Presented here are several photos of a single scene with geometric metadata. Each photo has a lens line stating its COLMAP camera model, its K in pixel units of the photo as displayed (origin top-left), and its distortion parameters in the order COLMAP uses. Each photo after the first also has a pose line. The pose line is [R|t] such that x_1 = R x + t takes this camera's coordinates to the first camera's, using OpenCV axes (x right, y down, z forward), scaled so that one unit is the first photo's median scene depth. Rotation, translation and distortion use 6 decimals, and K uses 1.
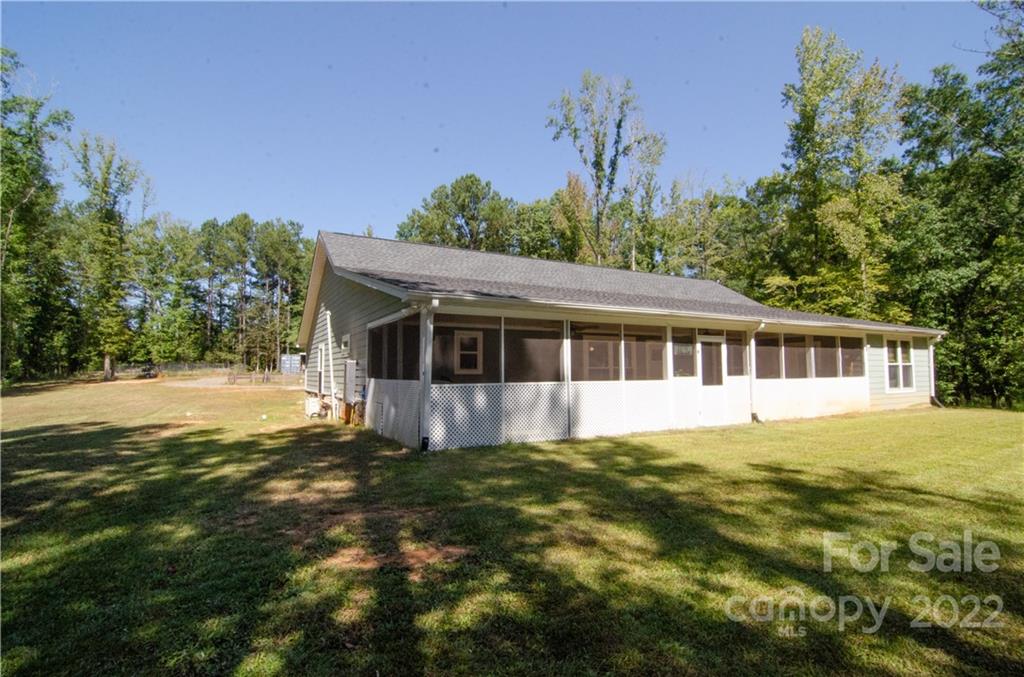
lens RADIAL K [[492.1, 0, 512.7], [0, 492.1, 337.0], [0, 0, 1]] dist [-0.014241, -0.006307]
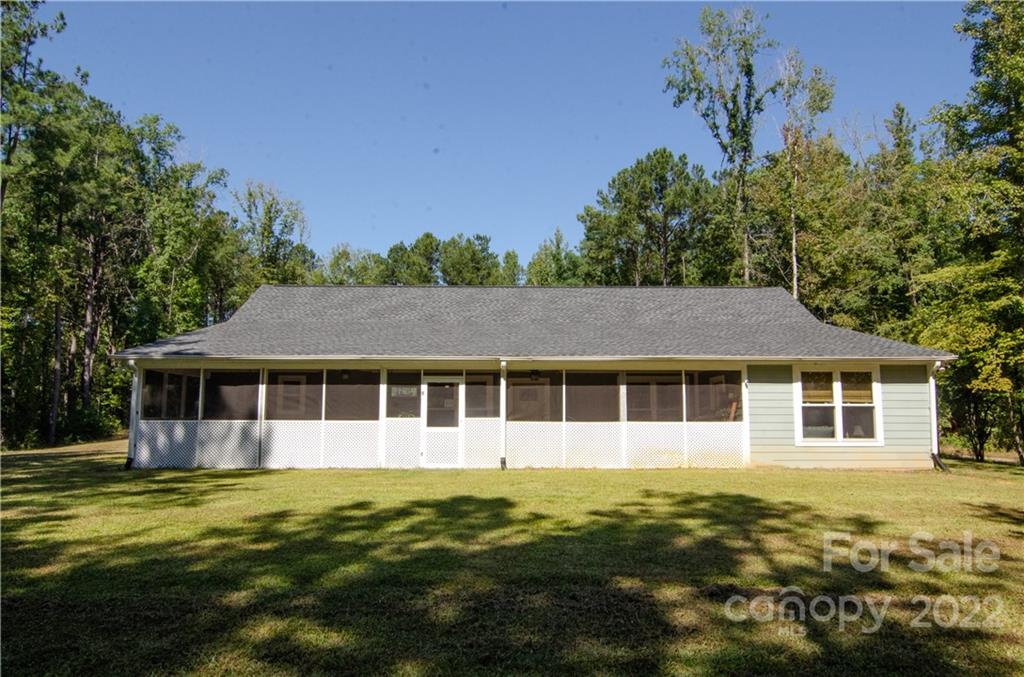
lens RADIAL K [[696.5, 0, 512.3], [0, 696.5, 339.3], [0, 0, 1]] dist [0.000300, -0.002591]
pose [[0.879914, -0.045121, -0.472986, 1.164519], [0.027352, 0.998640, -0.044382, -0.011013], [0.474345, 0.026115, 0.879952, -0.170643]]
